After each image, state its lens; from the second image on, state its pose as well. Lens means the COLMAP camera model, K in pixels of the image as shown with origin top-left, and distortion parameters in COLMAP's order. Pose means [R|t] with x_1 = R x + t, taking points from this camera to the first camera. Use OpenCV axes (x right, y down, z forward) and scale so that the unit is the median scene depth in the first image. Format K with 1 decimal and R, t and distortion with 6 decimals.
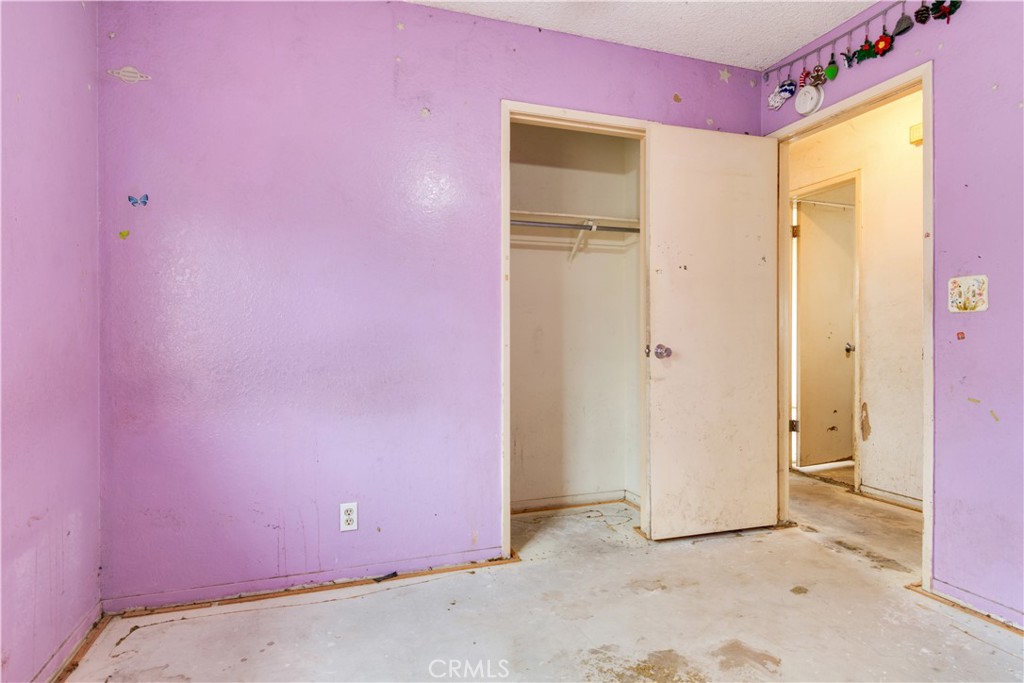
lens RADIAL K [[543.9, 0, 509.4], [0, 543.9, 339.2], [0, 0, 1]] dist [0.002387, -0.001945]
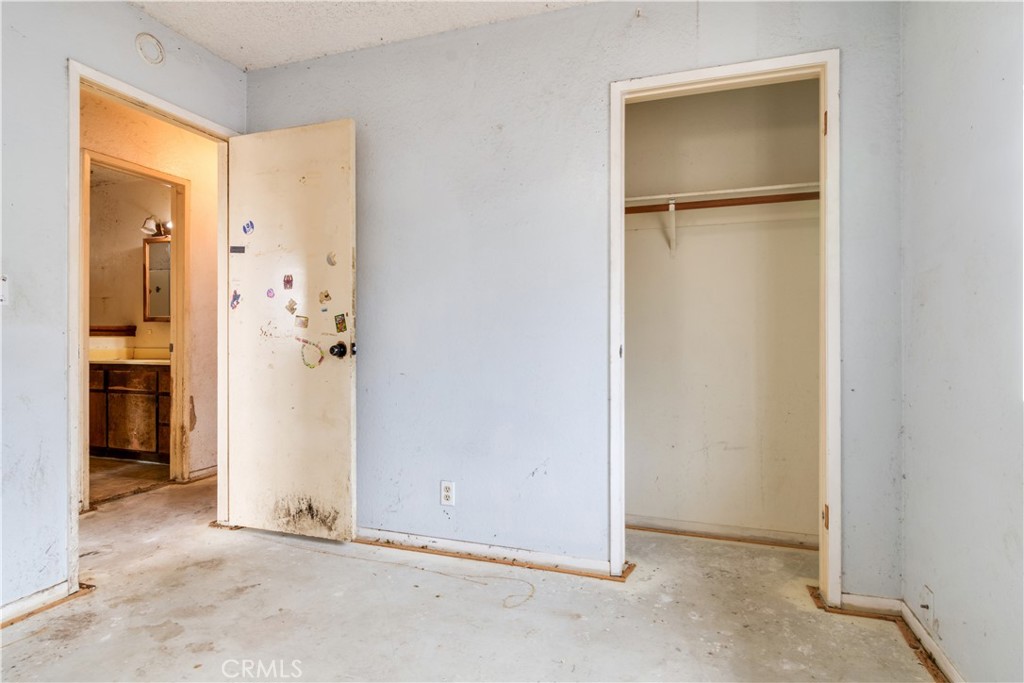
lens RADIAL K [[543.9, 0, 509.4], [0, 543.9, 339.2], [0, 0, 1]] dist [0.002387, -0.001945]
pose [[0.787332, 0.001297, -0.616528, 0.425440], [-0.006006, 0.999966, -0.005566, 0.007903], [0.616500, 0.008085, 0.787314, 0.153035]]
